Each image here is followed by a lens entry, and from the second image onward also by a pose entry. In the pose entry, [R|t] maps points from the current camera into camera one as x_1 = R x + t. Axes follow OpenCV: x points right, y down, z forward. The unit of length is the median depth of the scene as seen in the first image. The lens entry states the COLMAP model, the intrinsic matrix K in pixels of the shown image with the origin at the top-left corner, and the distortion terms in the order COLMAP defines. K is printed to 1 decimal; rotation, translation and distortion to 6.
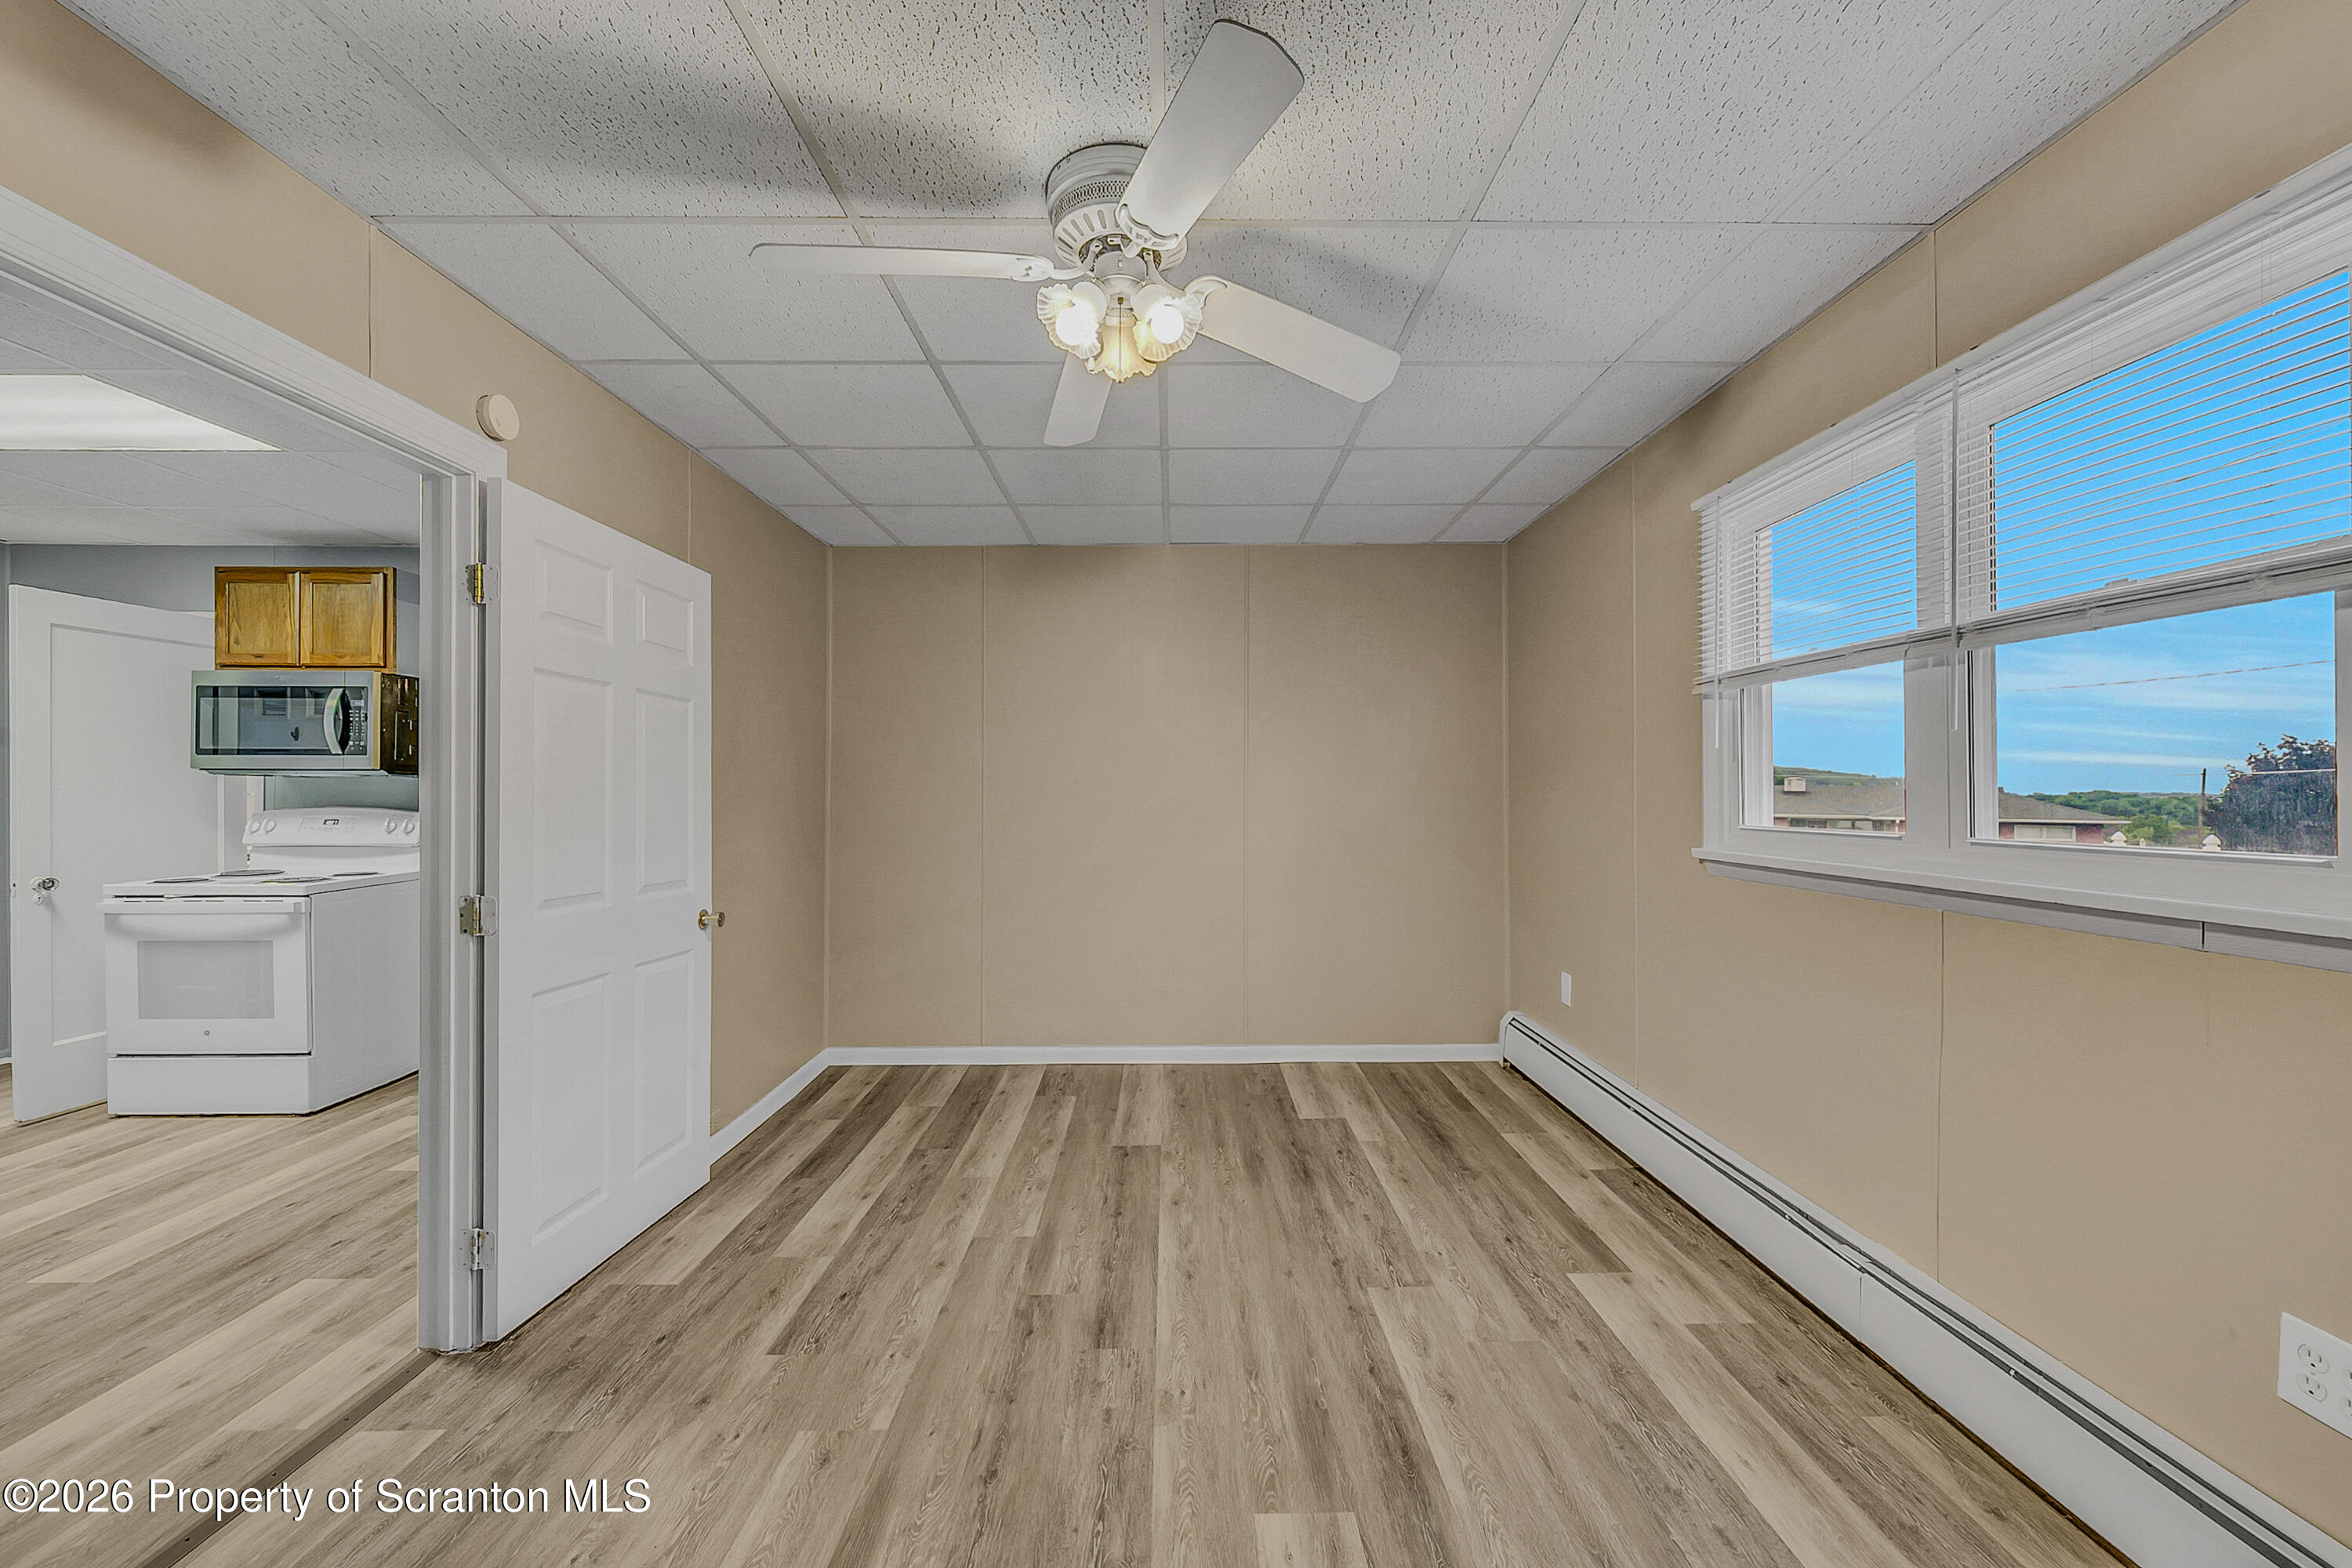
lens RADIAL K [[946.1, 0, 1176.0], [0, 946.1, 784.0], [0, 0, 1]] dist [0.007100, 0.000182]
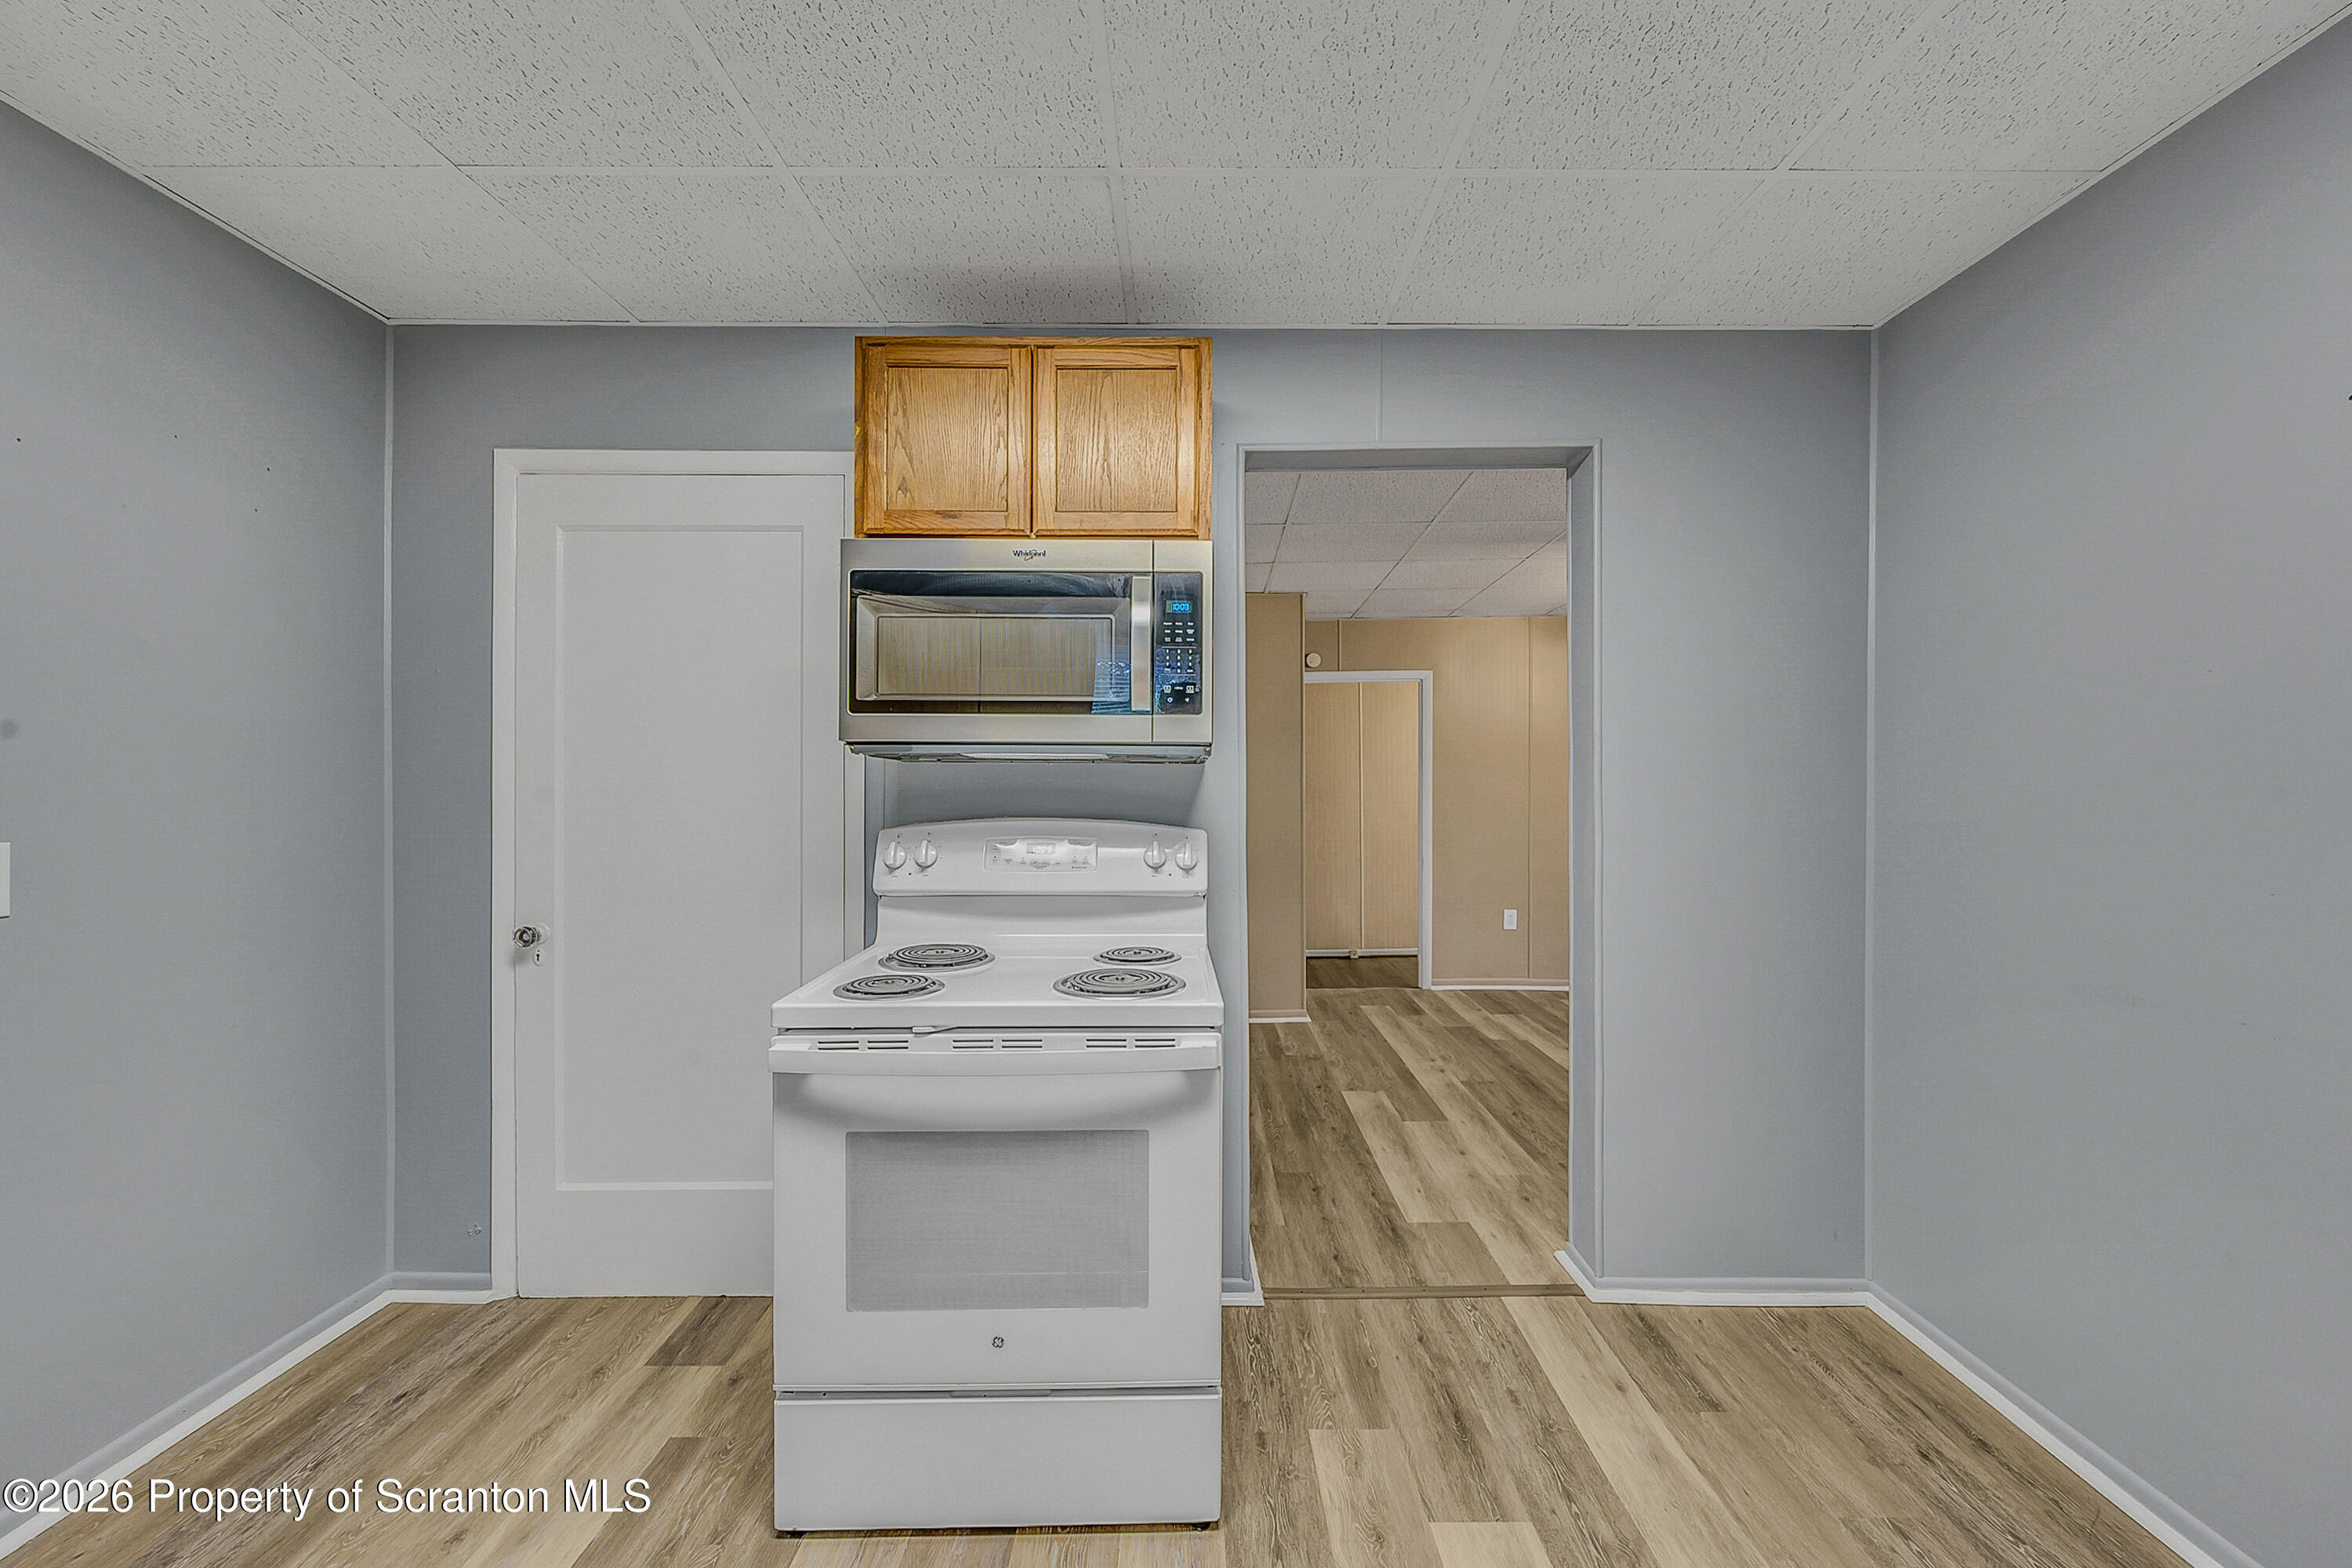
lens RADIAL K [[919.6, 0, 1222.5], [0, 919.6, 785.2], [0, 0, 1]] dist [-0.011614, 0.000168]
pose [[0.999954, 0.007918, 0.005466, -0.808610], [-0.007933, 0.999965, 0.002787, 0.003562], [-0.005444, -0.002830, 0.999981, 0.512074]]
